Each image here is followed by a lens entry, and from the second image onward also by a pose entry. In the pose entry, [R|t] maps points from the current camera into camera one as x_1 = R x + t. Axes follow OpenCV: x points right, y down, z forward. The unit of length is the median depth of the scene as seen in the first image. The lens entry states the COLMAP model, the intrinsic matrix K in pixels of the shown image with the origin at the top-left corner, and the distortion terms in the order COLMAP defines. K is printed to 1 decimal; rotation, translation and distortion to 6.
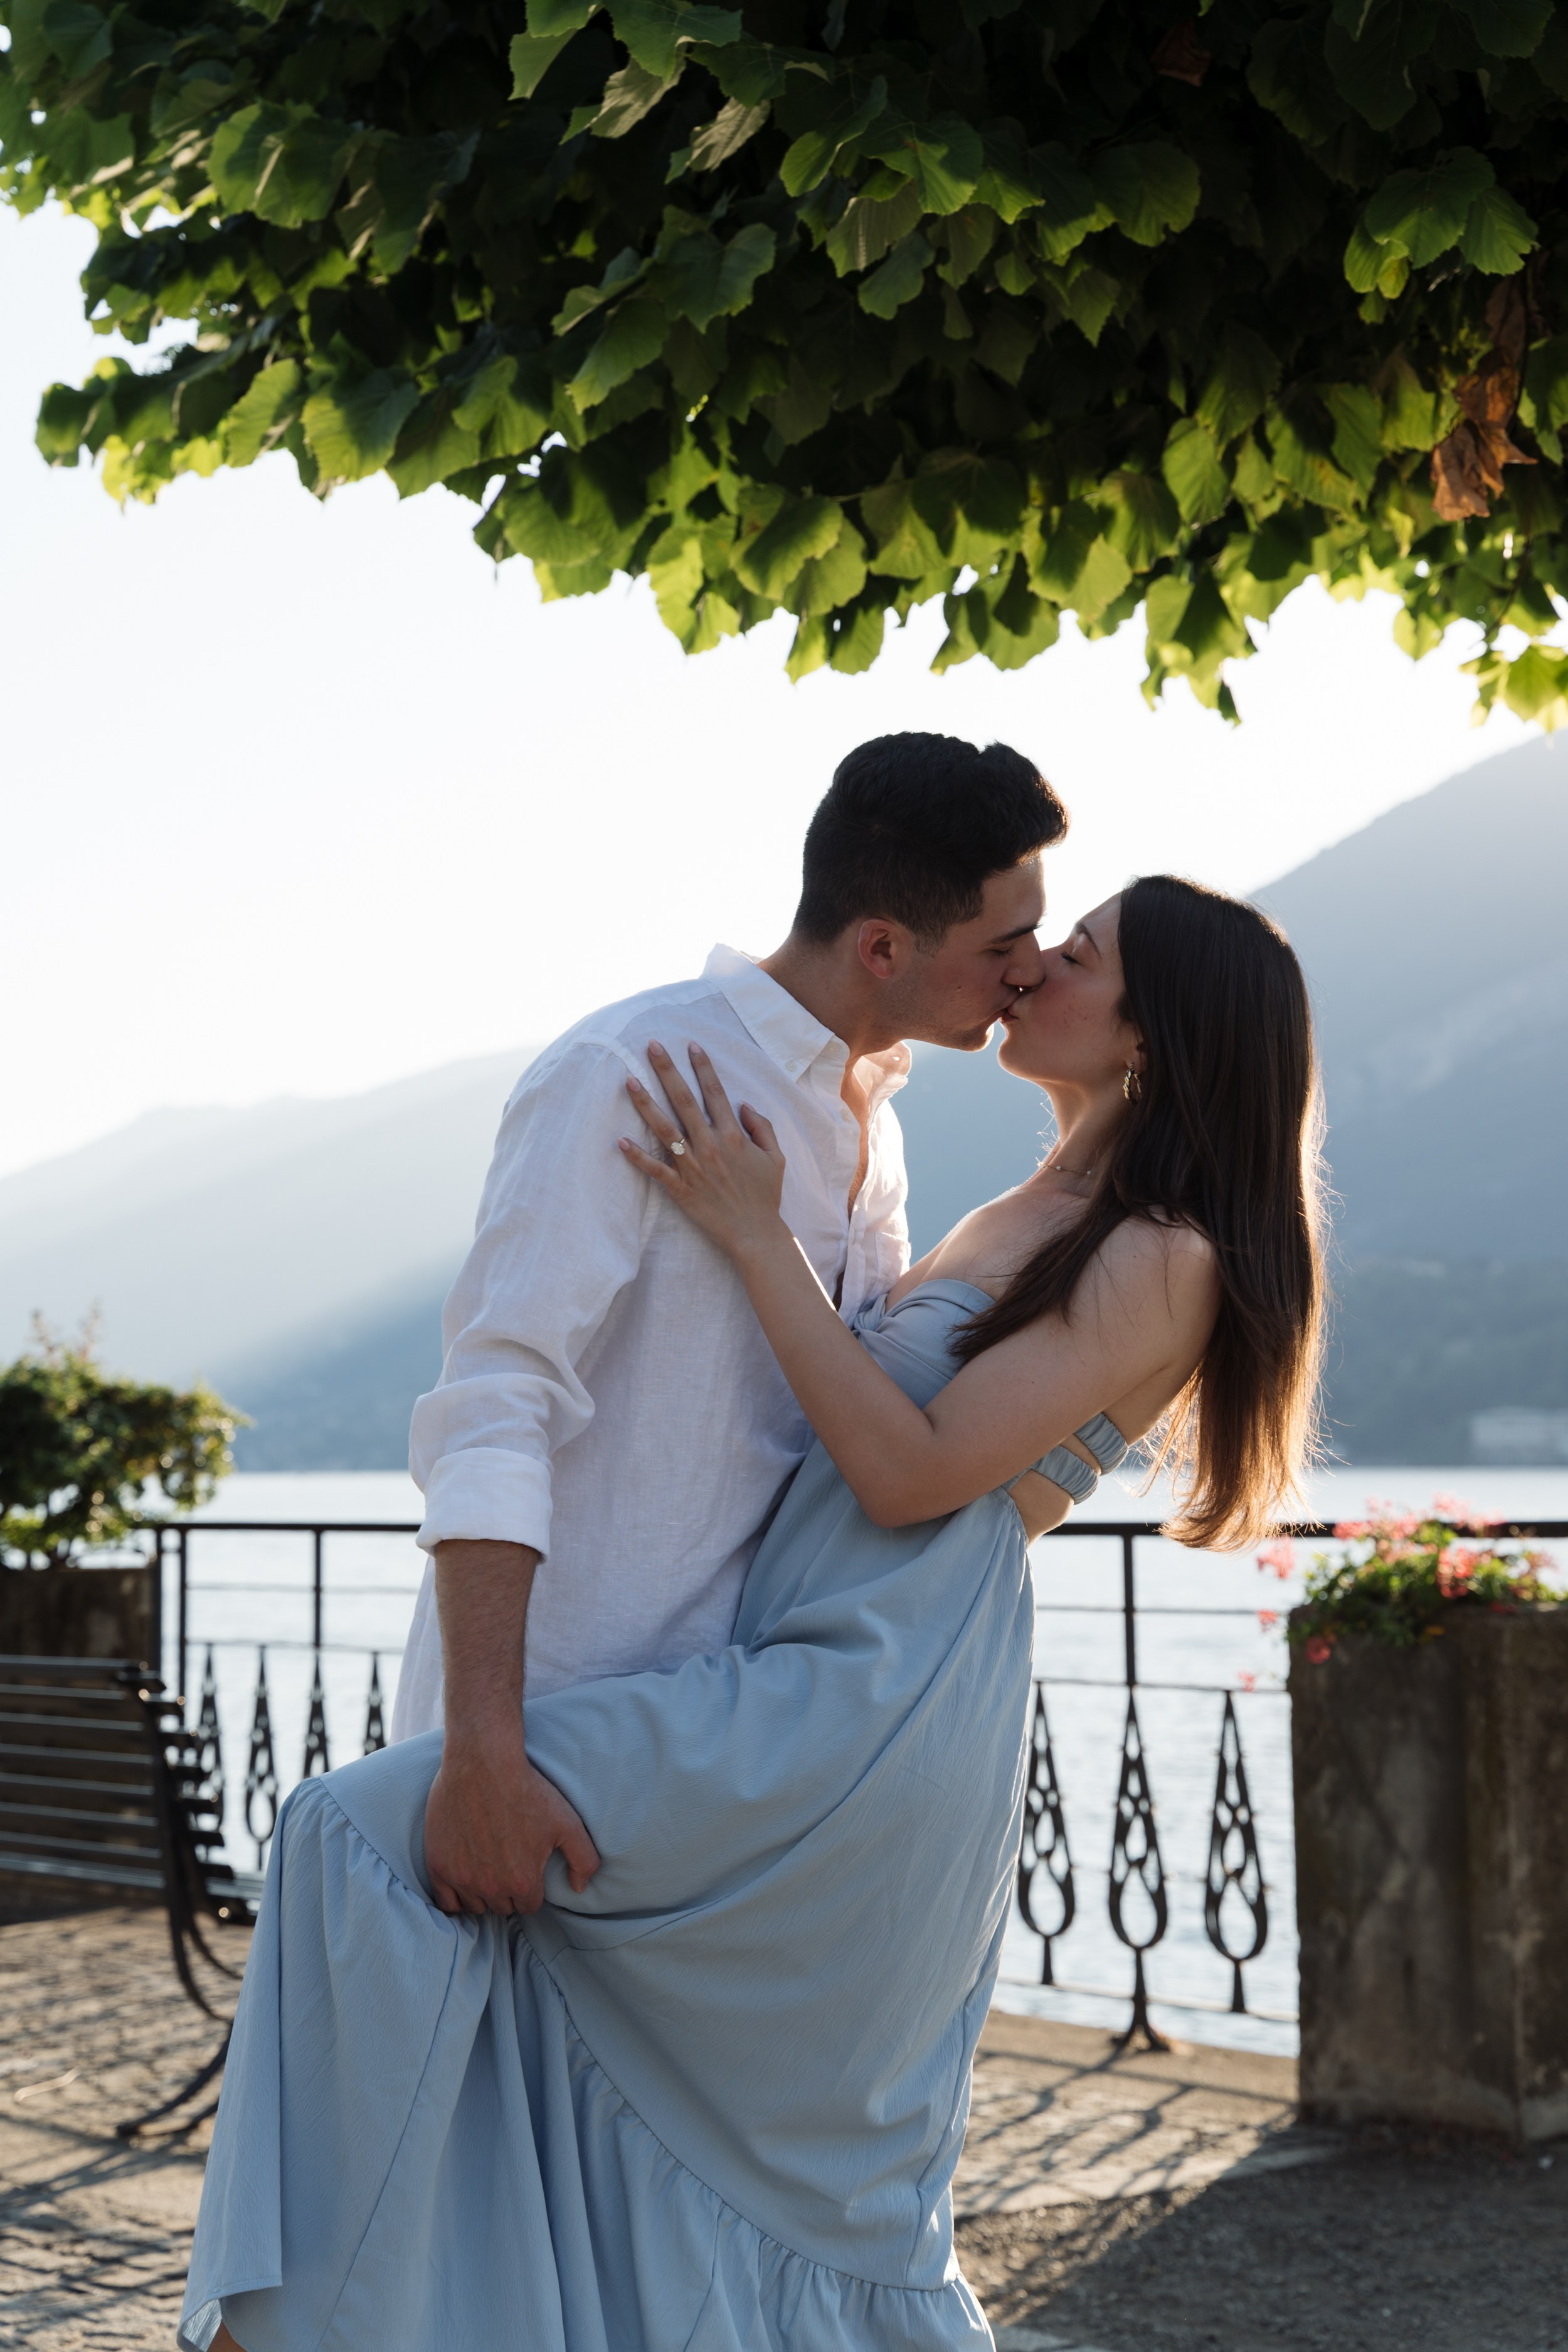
lens RADIAL K [[3829.7, 0, 766.5], [0, 3829.7, 1177.9], [0, 0, 1]] dist [0.069634, 0.000000]
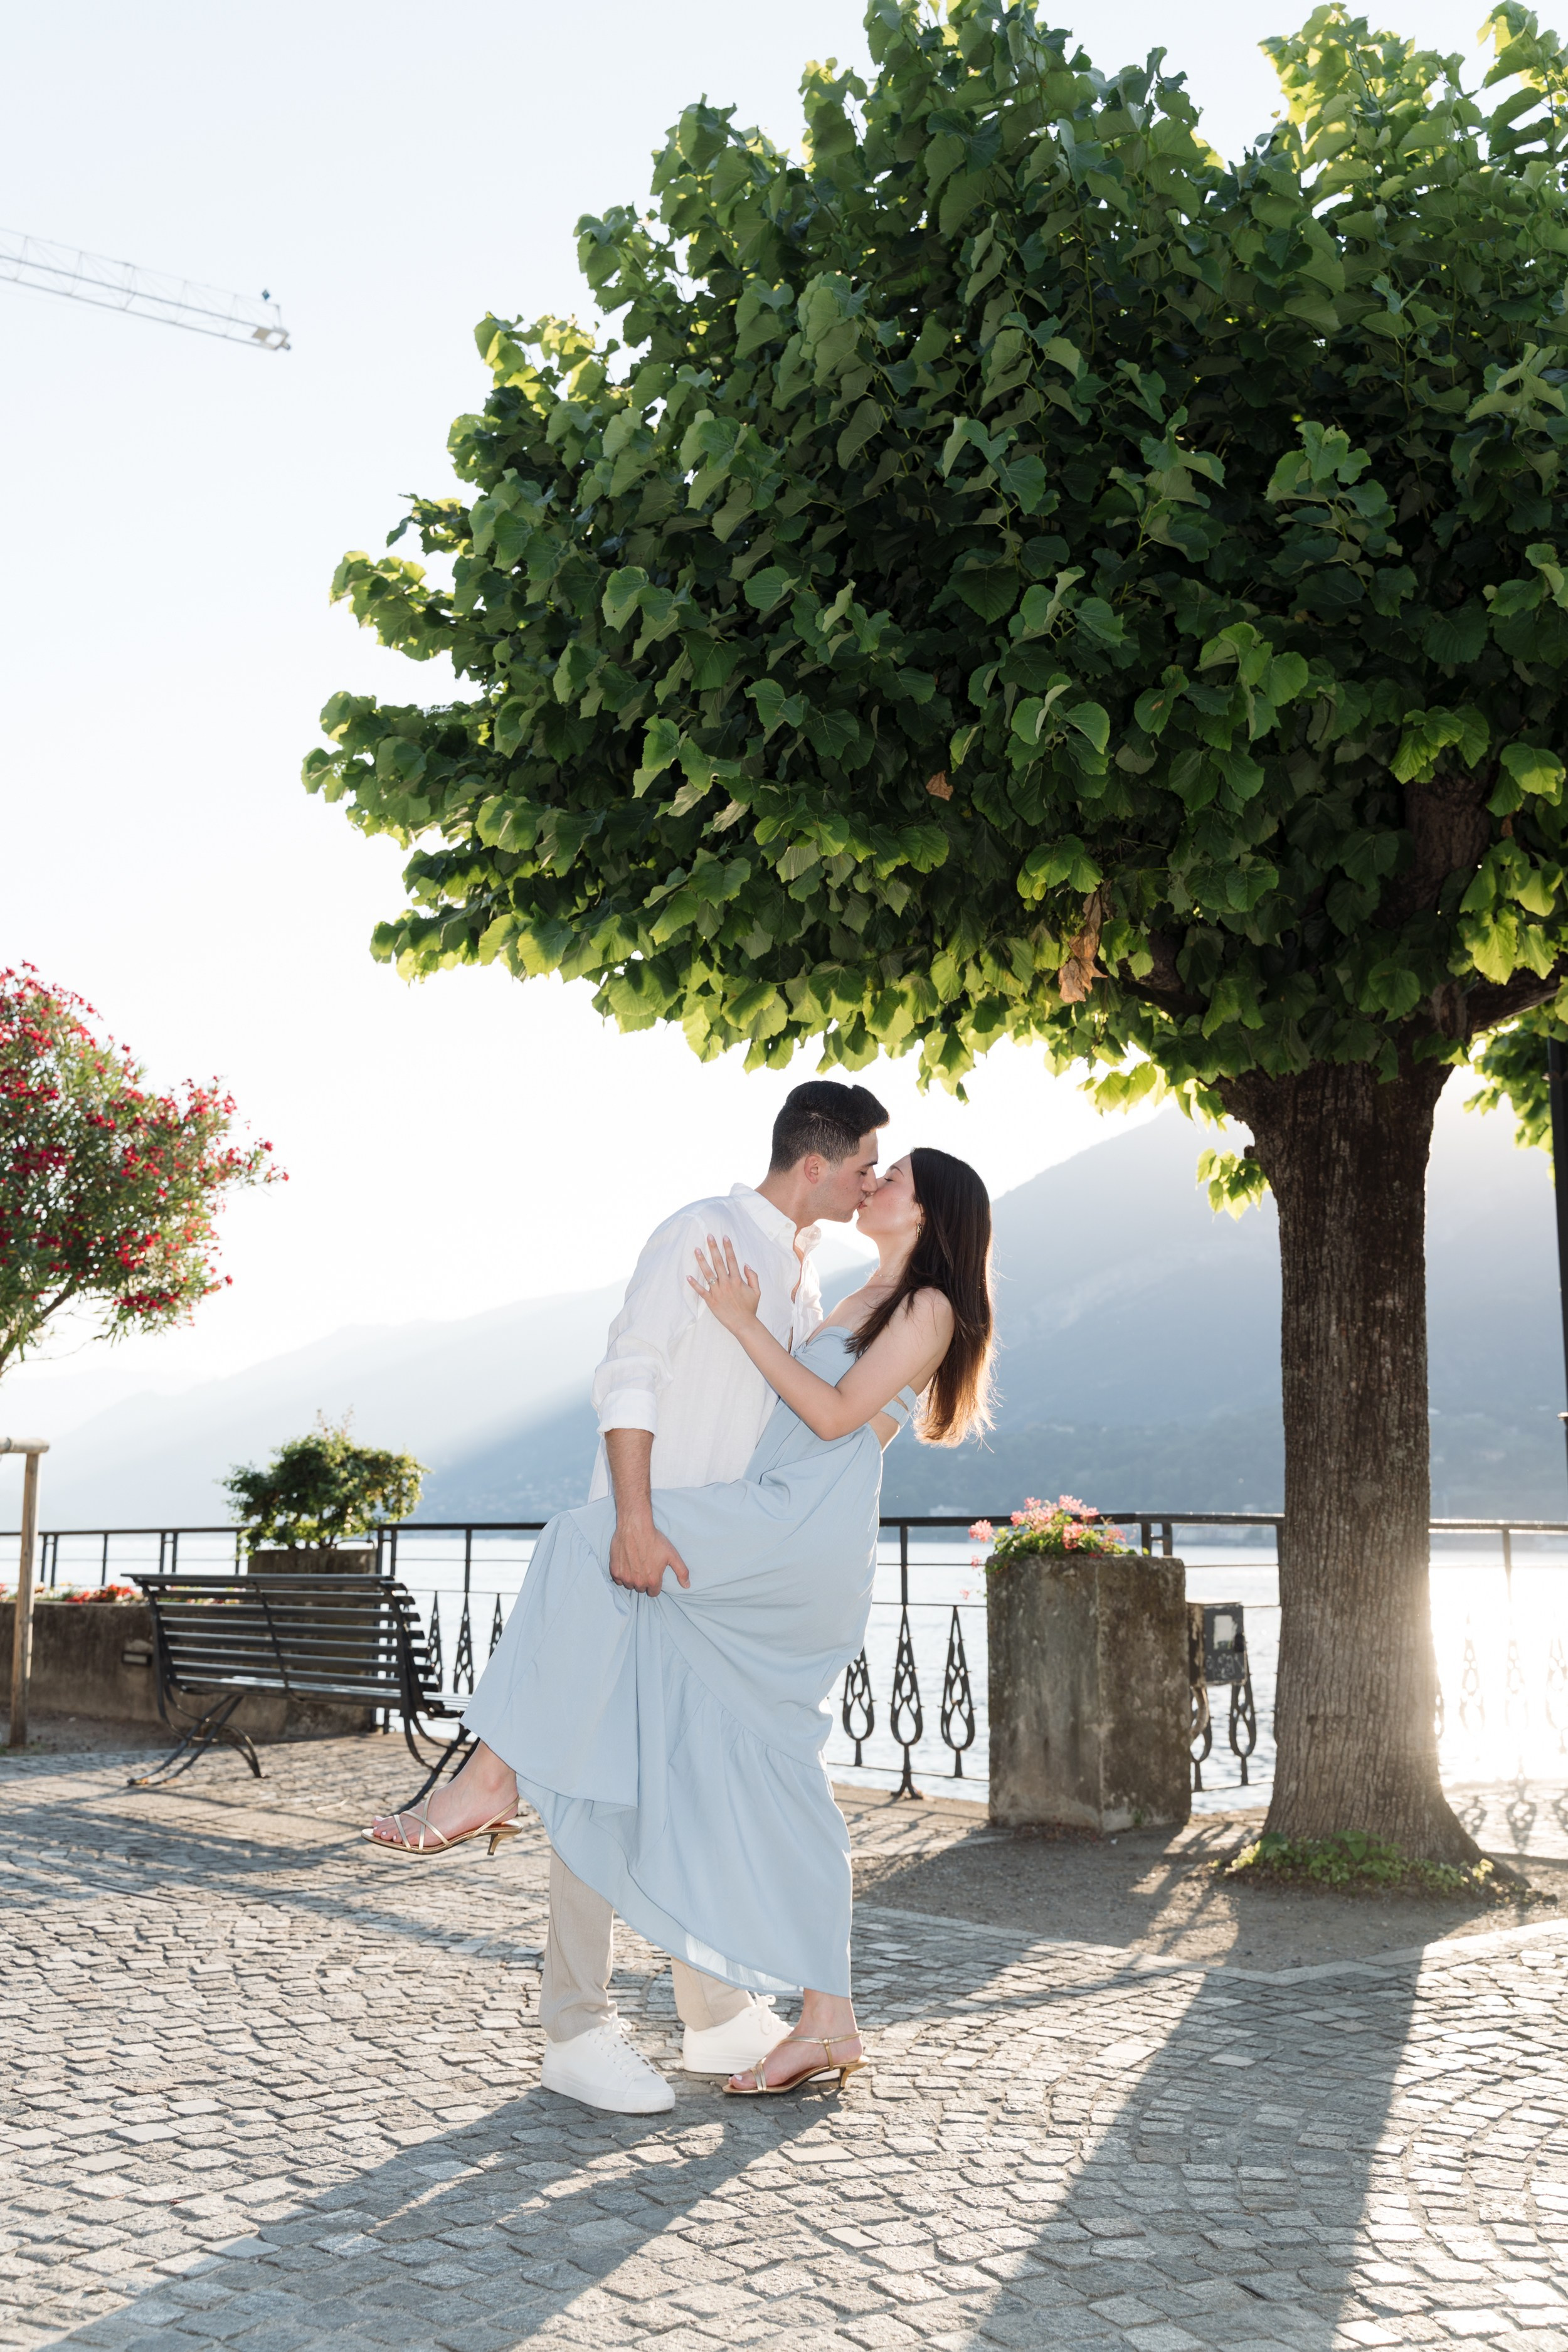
lens RADIAL K [[2191.6, 0, 797.5], [0, 2191.6, 1171.4], [0, 0, 1]] dist [0.008053, 0.000000]
pose [[0.998667, 0.020839, 0.047215, -0.014868], [-0.016279, 0.995346, -0.094981, 0.022956], [-0.048975, 0.094086, 0.994359, -0.108047]]
